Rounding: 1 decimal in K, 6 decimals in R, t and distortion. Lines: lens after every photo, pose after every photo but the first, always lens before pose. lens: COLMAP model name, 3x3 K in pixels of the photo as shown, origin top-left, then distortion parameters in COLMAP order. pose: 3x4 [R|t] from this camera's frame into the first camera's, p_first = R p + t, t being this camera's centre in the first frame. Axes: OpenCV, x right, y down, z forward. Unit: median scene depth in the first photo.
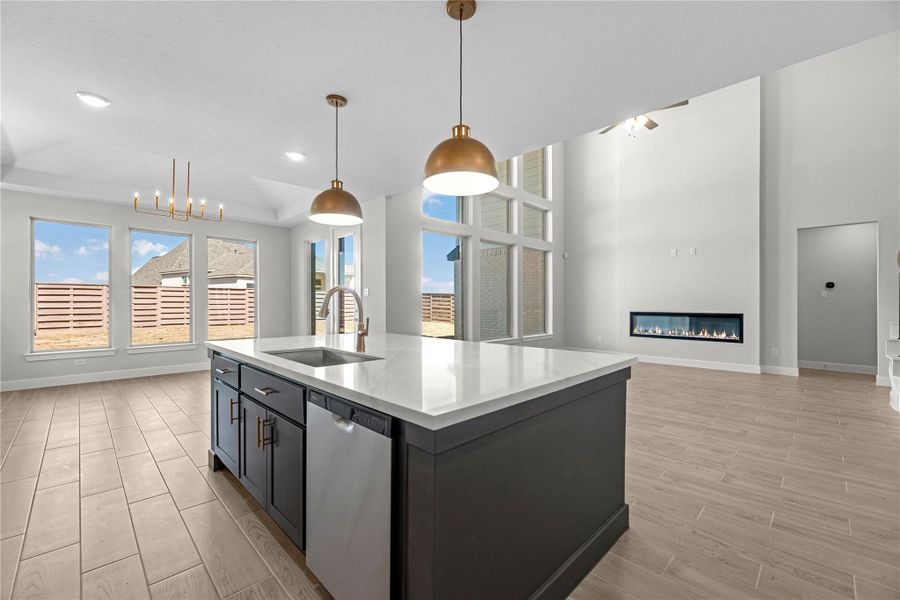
lens RADIAL K [[373.8, 0, 450.0], [0, 373.8, 300.0], [0, 0, 1]] dist [0.000478, -0.000374]
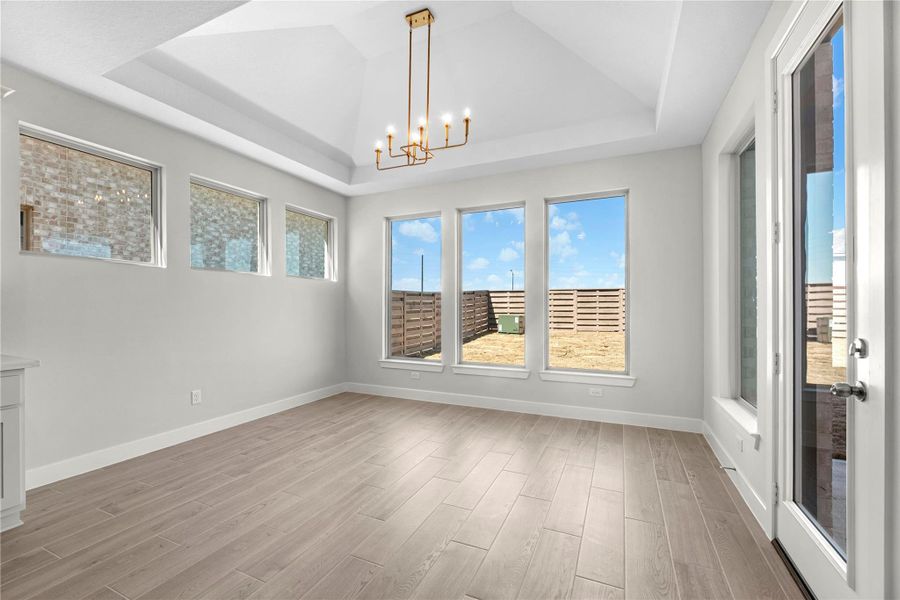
lens RADIAL K [[373.8, 0, 450.0], [0, 373.8, 300.0], [0, 0, 1]] dist [0.000478, -0.000374]
pose [[0.355404, -0.014891, -0.934594, -0.117892], [0.005850, 0.999889, -0.013706, 0.003723], [0.934694, -0.000597, 0.355452, 0.591134]]
